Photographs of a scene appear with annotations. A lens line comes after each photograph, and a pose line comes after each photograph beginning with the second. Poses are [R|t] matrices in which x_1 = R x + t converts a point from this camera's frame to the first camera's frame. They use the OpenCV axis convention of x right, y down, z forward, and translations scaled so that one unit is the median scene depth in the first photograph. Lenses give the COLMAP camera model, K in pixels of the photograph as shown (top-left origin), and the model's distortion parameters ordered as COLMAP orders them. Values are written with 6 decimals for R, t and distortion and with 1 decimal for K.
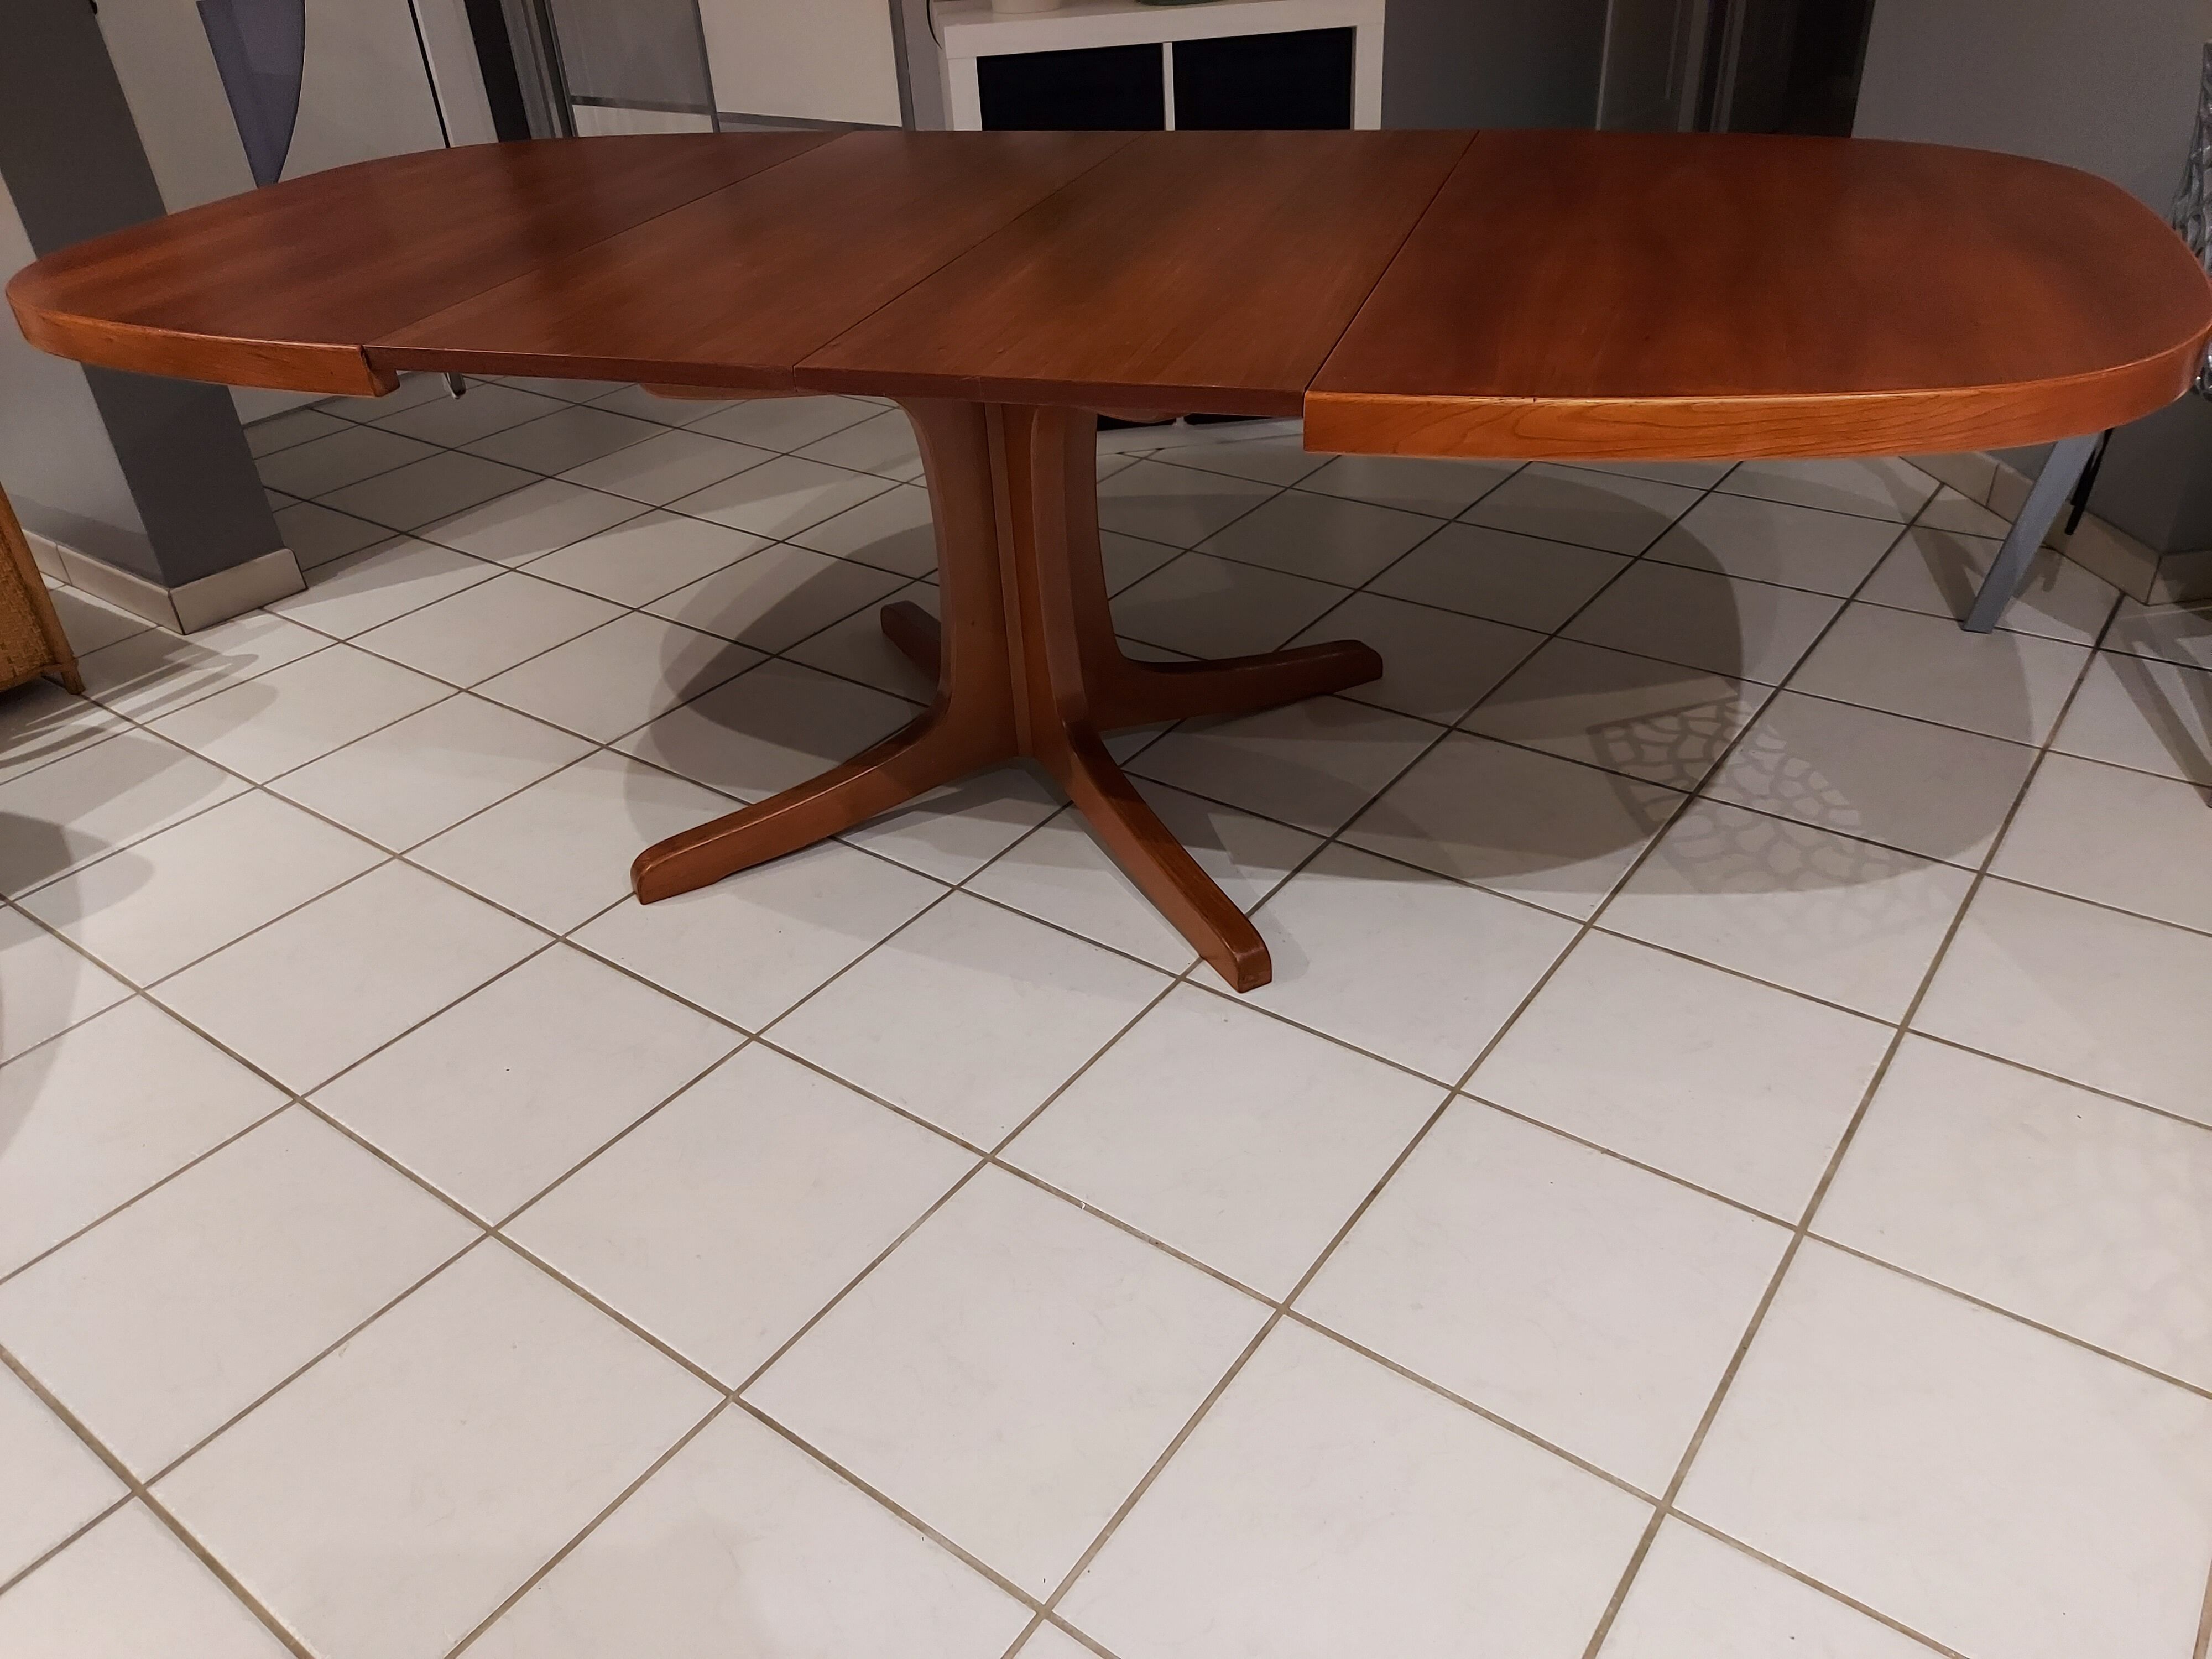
lens RADIAL K [[1626.2, 0, 1106.5], [0, 1626.2, 835.7], [0, 0, 1]] dist [0.046217, -0.038646]
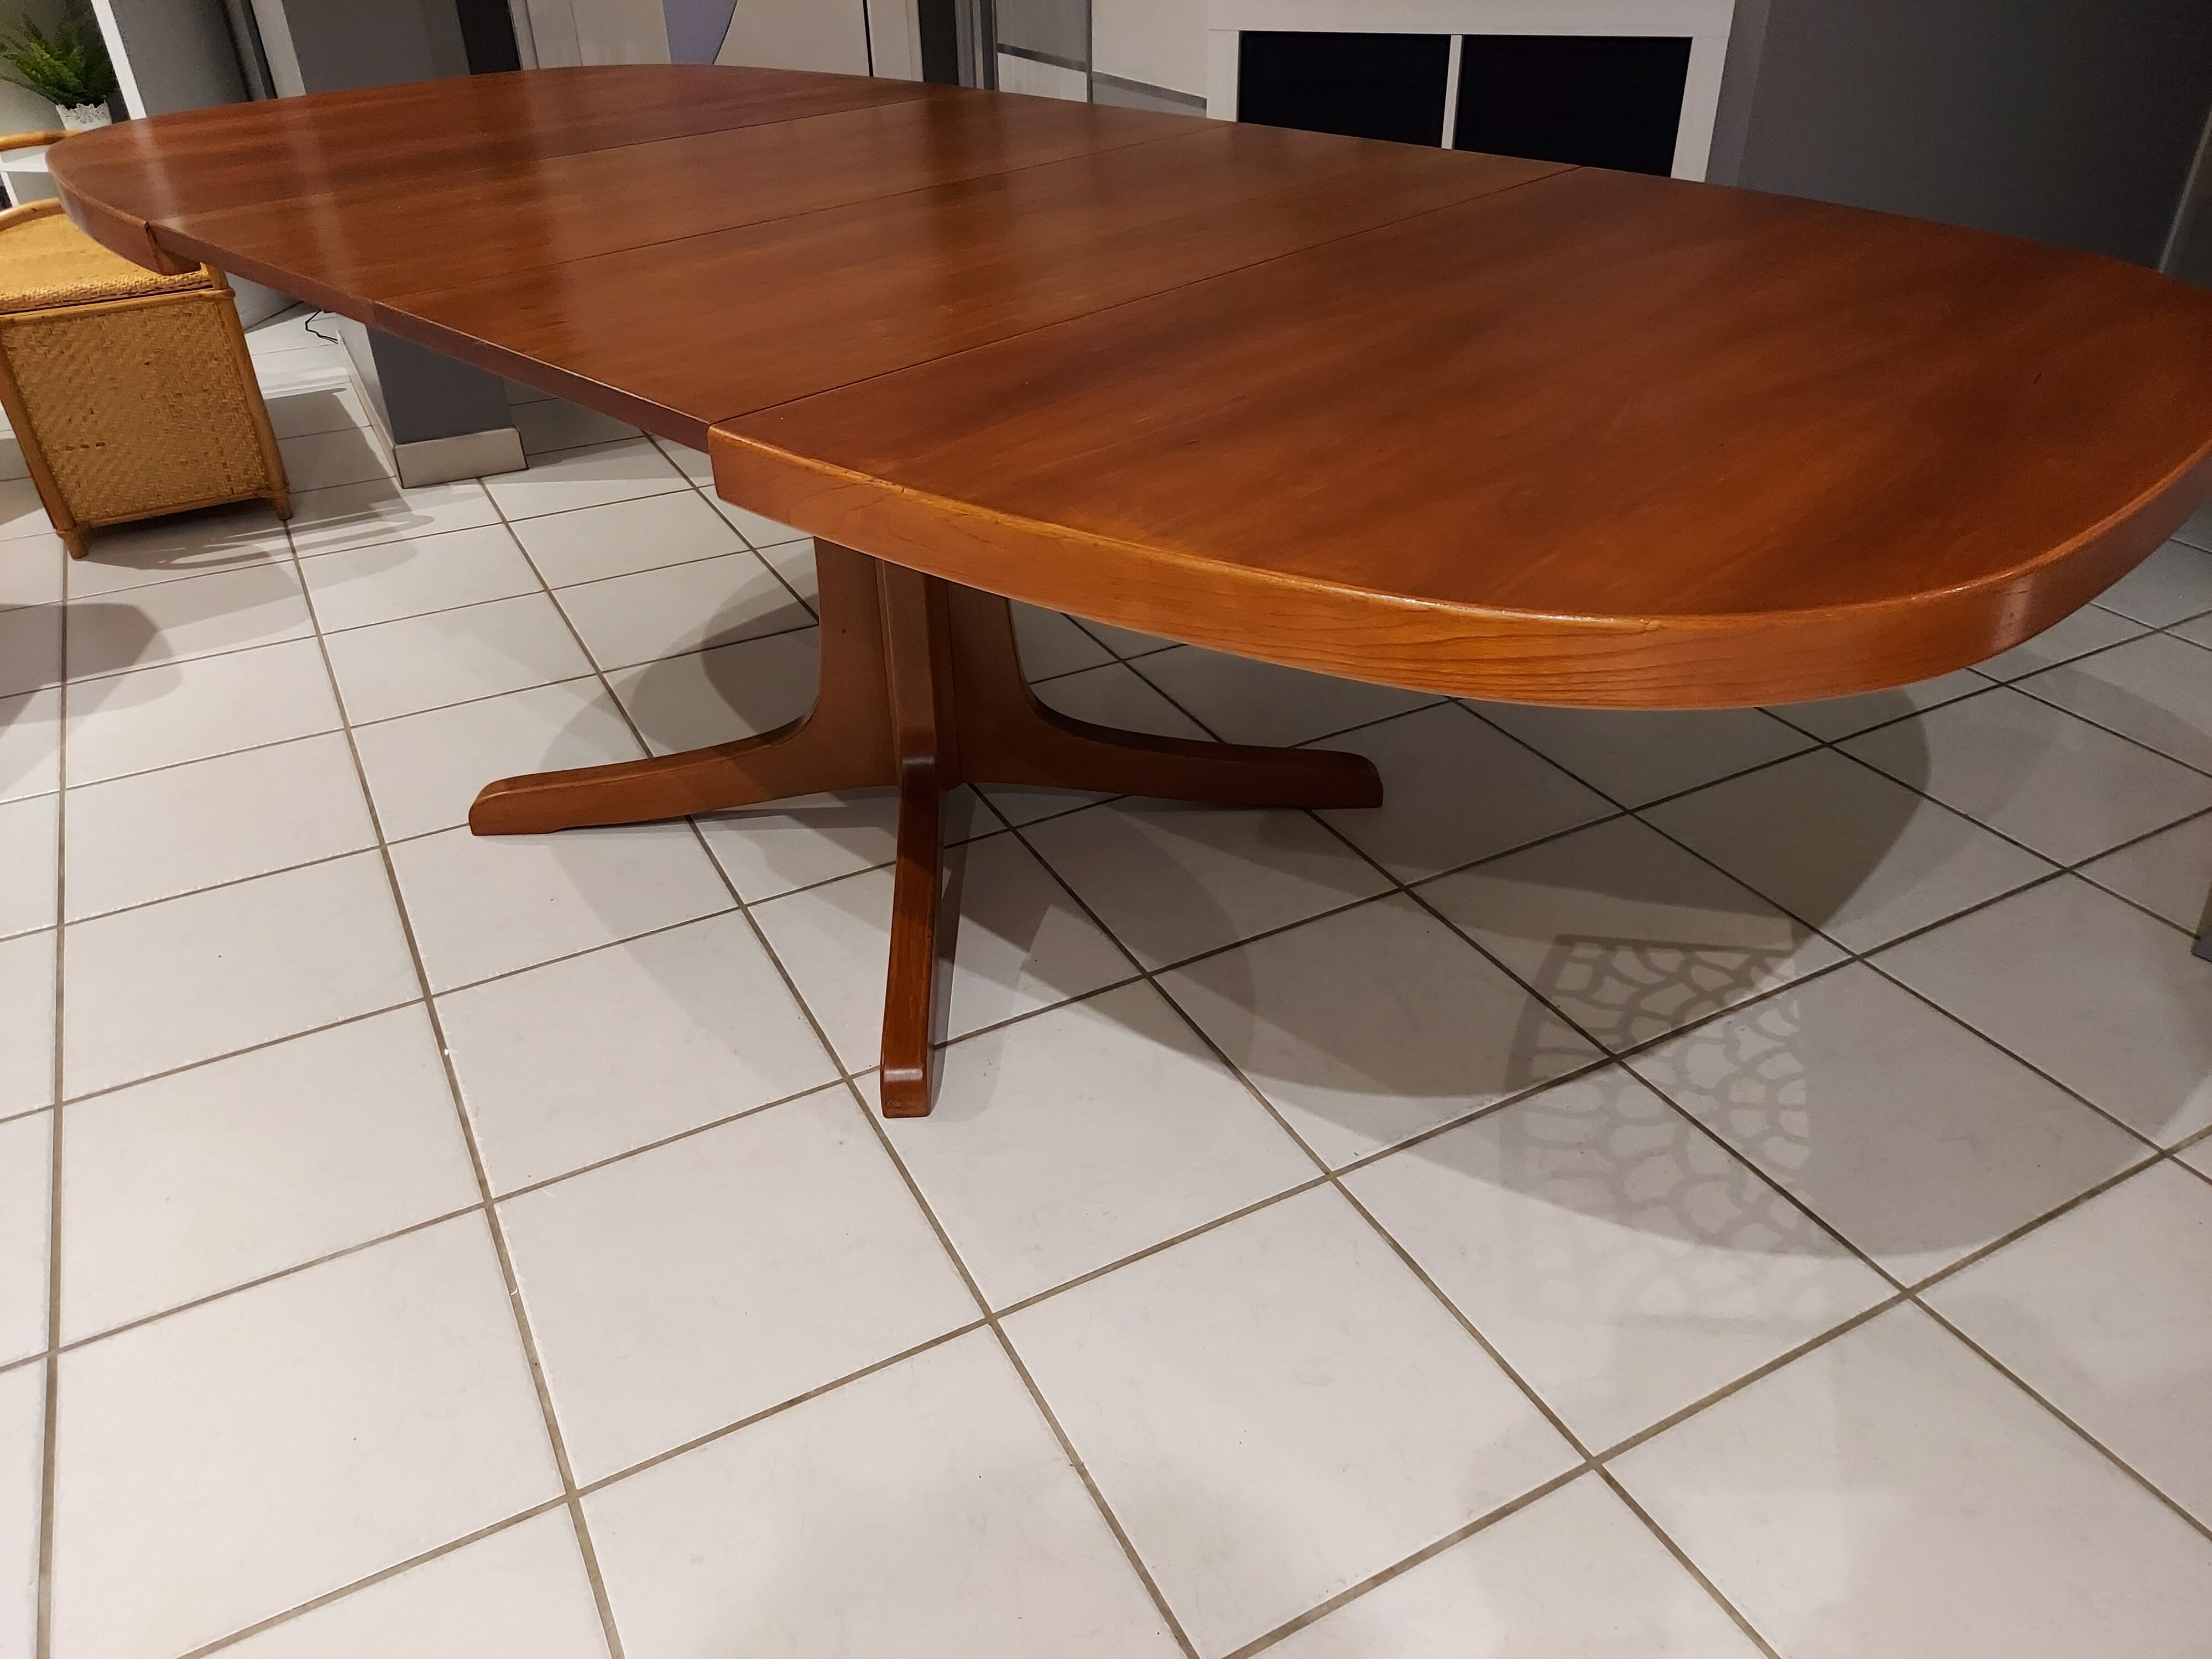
lens RADIAL K [[1626.2, 0, 1104.1], [0, 1626.2, 831.7], [0, 0, 1]] dist [0.046217, -0.038646]
pose [[0.902508, 0.261970, -0.341834, 0.369208], [-0.260360, 0.964138, 0.051483, -0.102233], [0.343062, 0.042536, 0.938349, 0.193314]]
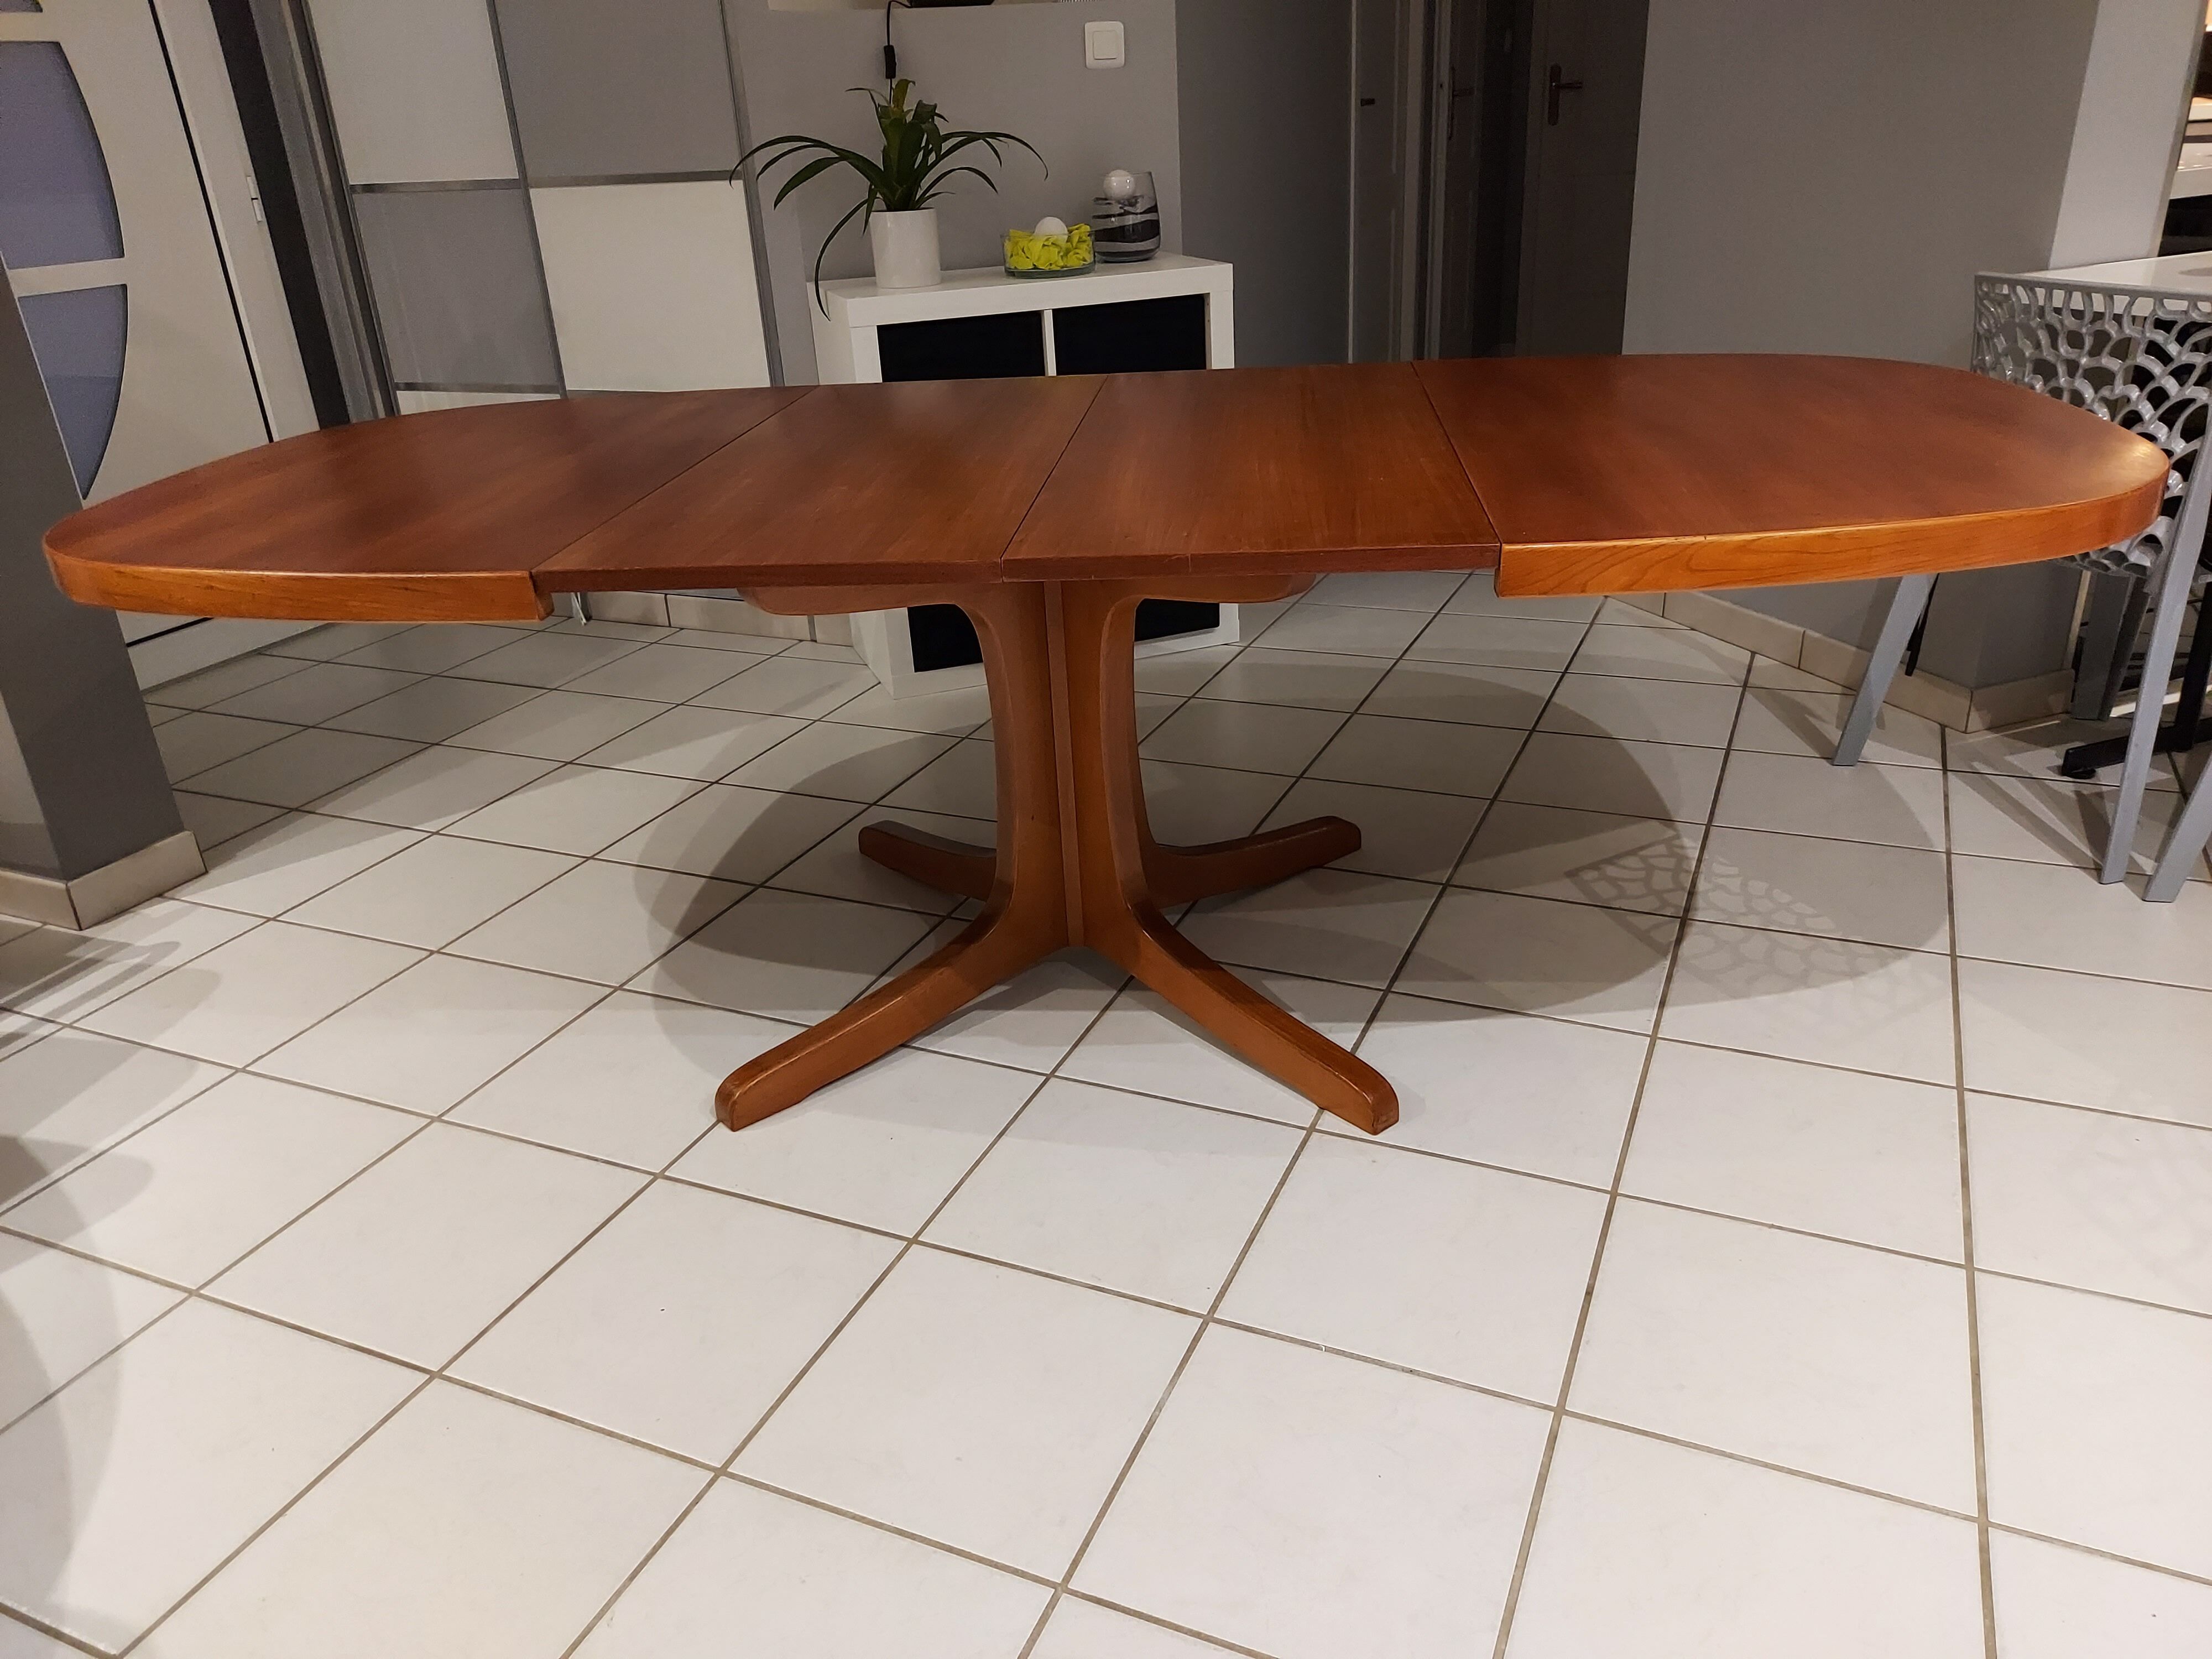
lens RADIAL K [[1626.2, 0, 1106.4], [0, 1626.2, 825.3], [0, 0, 1]] dist [0.046217, -0.038646]
pose [[0.976264, -0.085012, 0.199201, -0.230220], [0.116605, 0.981377, -0.152654, 0.035235], [-0.182514, 0.172259, 0.967996, -0.006372]]
